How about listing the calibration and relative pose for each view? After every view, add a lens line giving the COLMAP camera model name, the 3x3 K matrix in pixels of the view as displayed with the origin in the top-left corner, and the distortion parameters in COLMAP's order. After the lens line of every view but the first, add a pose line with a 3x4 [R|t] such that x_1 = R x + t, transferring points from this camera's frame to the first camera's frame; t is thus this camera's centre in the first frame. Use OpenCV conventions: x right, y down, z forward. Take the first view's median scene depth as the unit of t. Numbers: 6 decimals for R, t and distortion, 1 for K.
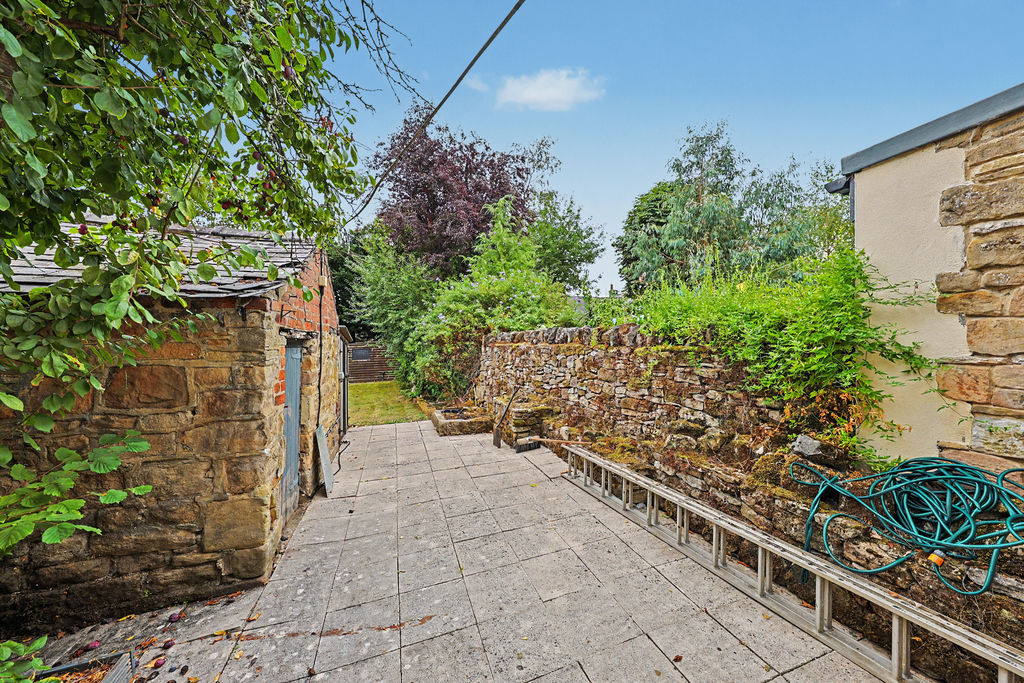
lens RADIAL K [[335.3, 0, 513.6], [0, 335.3, 336.5], [0, 0, 1]] dist [-0.000817, -0.000140]
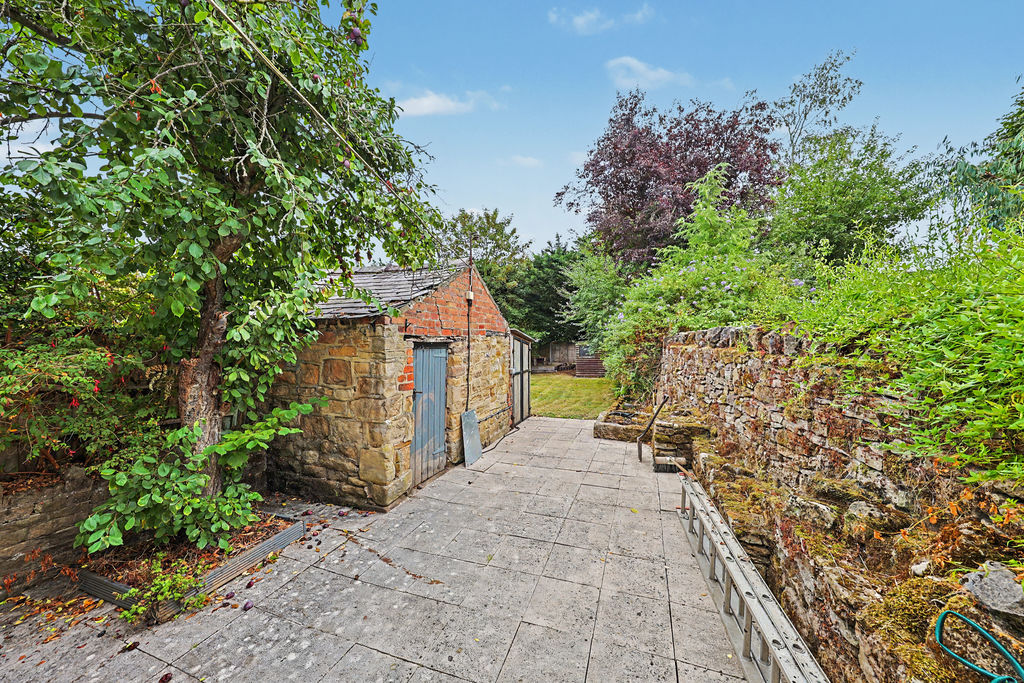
lens RADIAL K [[332.1, 0, 512.0], [0, 332.1, 341.5], [0, 0, 1]] dist [0.008840, -0.004153]
pose [[0.785168, 0.005268, -0.619260, 0.358685], [0.007561, 0.999808, 0.018091, -0.016190], [0.619237, -0.018886, 0.784977, 0.134219]]
